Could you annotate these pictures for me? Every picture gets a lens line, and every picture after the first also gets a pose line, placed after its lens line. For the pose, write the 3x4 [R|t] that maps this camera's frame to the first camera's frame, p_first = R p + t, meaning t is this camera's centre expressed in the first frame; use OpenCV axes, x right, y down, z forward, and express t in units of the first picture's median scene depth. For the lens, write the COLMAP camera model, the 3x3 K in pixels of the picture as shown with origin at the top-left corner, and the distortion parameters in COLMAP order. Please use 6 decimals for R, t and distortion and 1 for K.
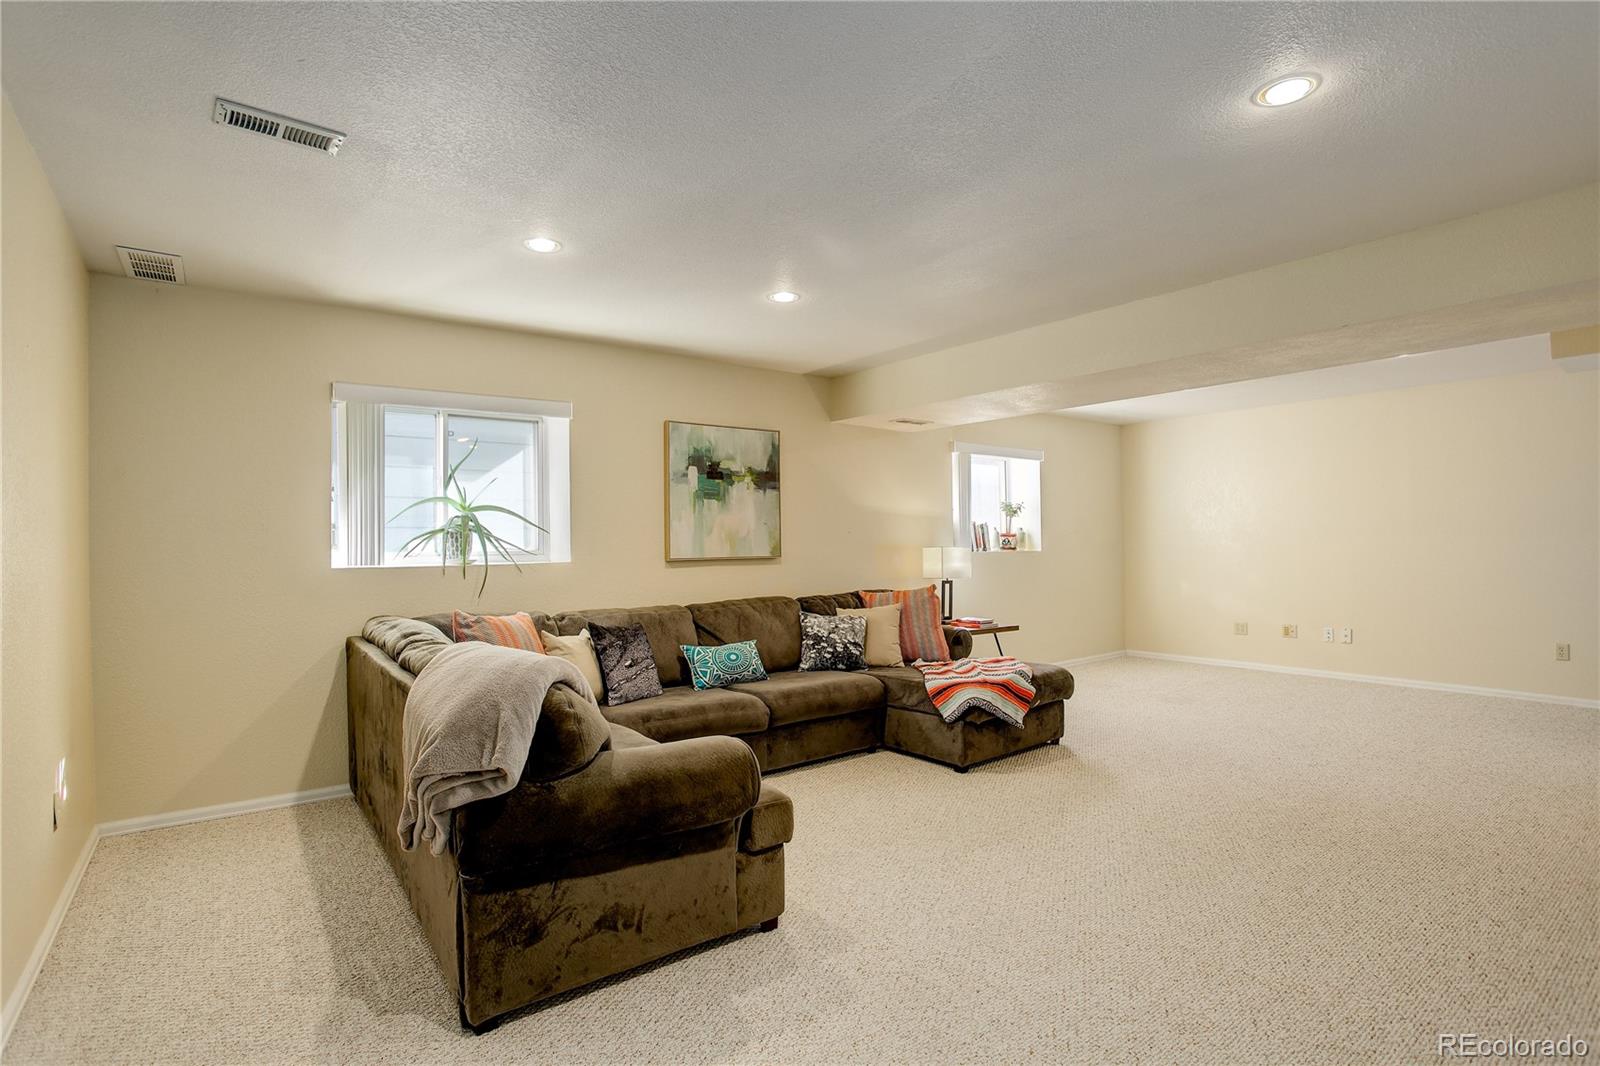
lens RADIAL K [[783.6, 0, 797.0], [0, 783.6, 530.0], [0, 0, 1]] dist [-0.070178, 0.033656]
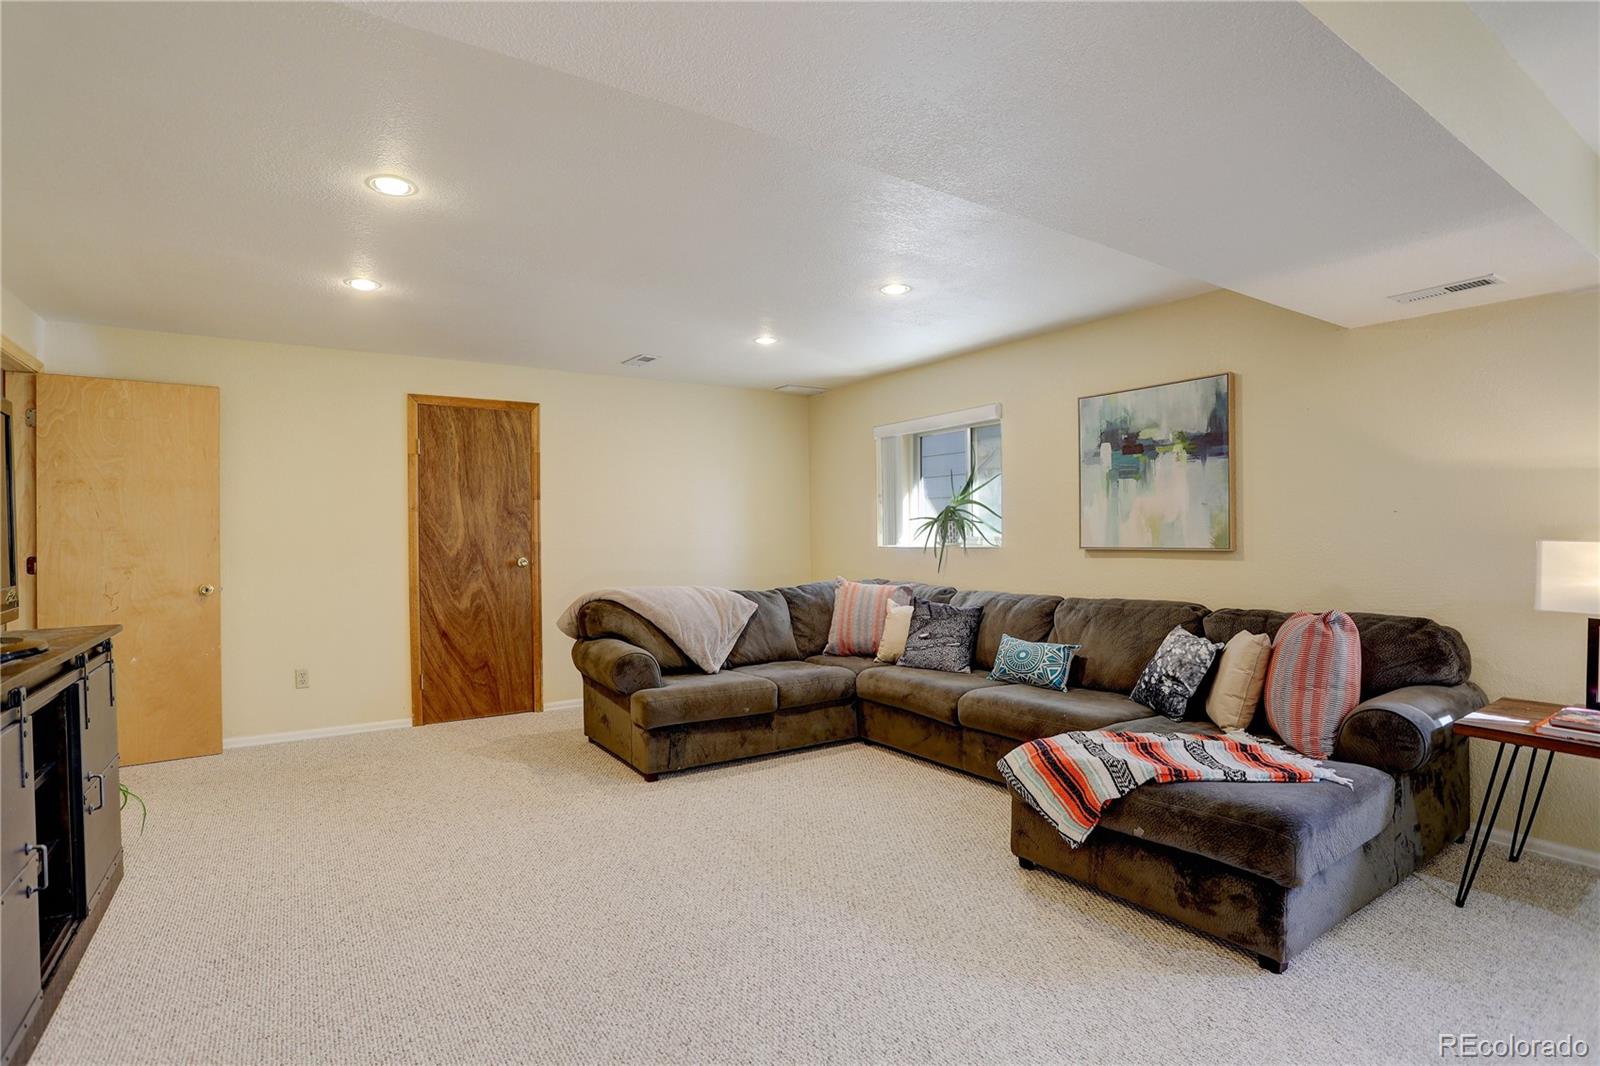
lens RADIAL K [[783.6, 0, 797.0], [0, 783.6, 530.0], [0, 0, 1]] dist [-0.070178, 0.033656]
pose [[-0.060212, 0.007673, -0.998156, 0.739411], [0.027028, 0.999616, 0.006054, 0.001542], [0.997820, -0.026613, -0.060397, 0.687240]]
